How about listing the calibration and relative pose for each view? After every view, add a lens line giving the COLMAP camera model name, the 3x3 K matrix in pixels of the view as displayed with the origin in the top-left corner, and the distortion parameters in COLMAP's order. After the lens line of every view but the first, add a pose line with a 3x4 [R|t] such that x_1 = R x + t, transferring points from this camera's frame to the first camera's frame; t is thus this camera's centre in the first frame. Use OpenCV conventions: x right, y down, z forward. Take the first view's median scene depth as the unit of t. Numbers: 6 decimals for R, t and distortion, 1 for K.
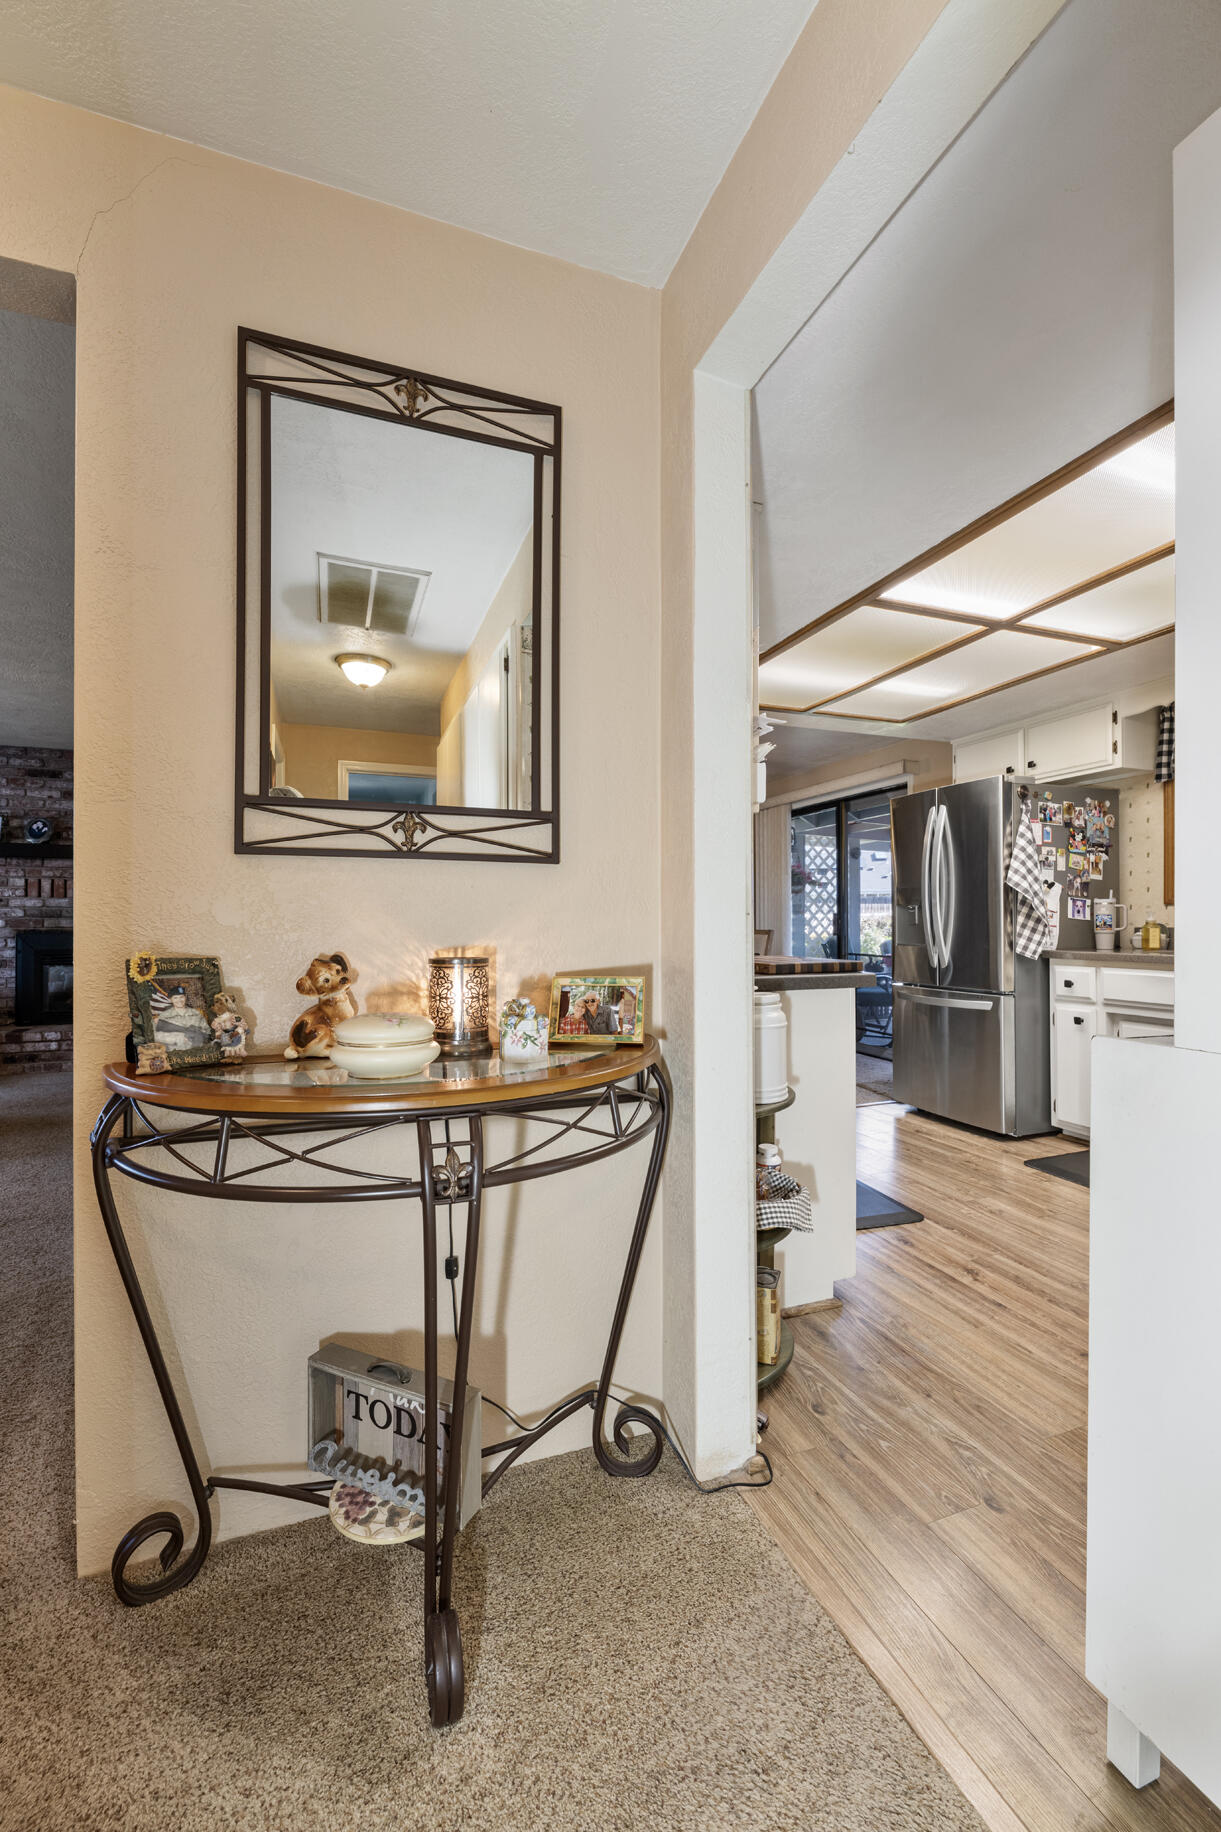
lens RADIAL K [[760.1, 0, 615.9], [0, 760.1, 921.6], [0, 0, 1]] dist [-0.001465, -0.002182]
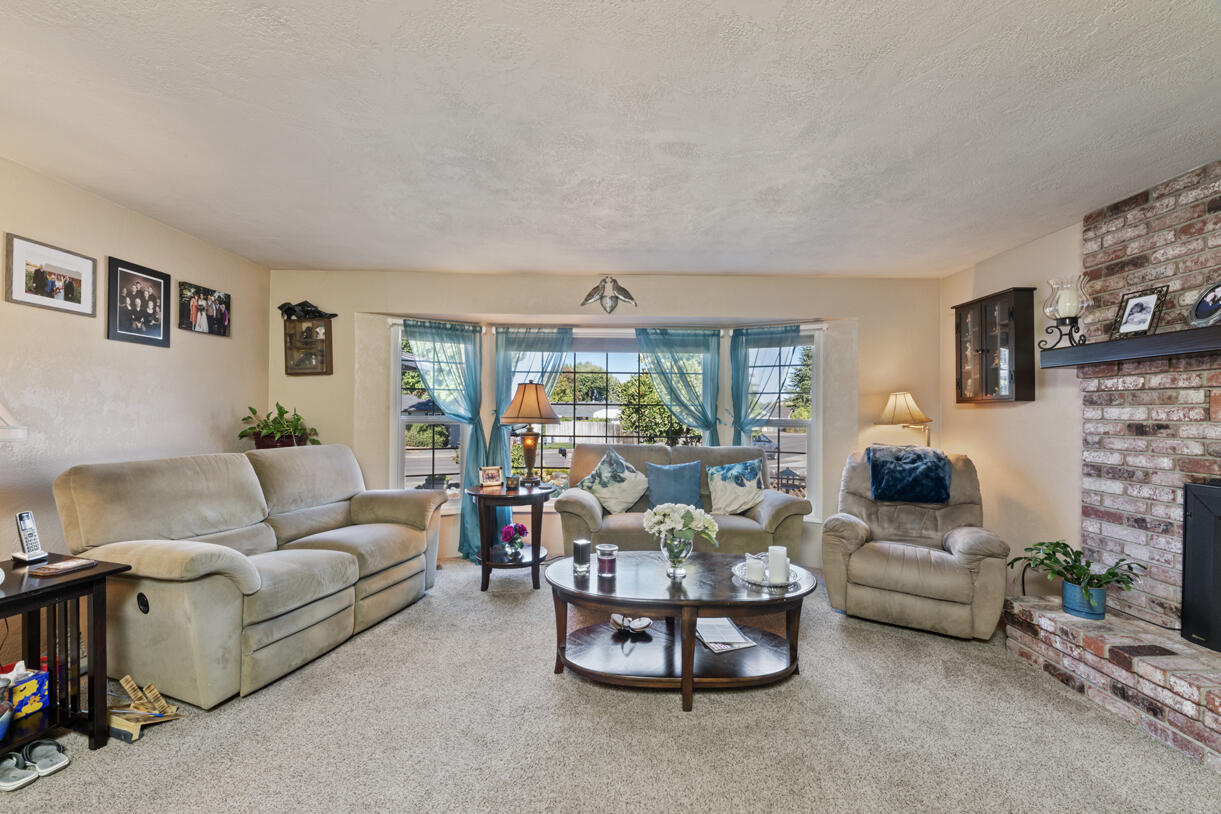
lens RADIAL K [[489.1, 0, 605.7], [0, 489.1, 409.8], [0, 0, 1]] dist [-0.001175, -0.002967]
pose [[-0.350254, -0.006921, -0.936629, -0.387825], [-0.001235, 0.999975, -0.006927, -0.054955], [0.936654, -0.001269, -0.350253, 1.008672]]
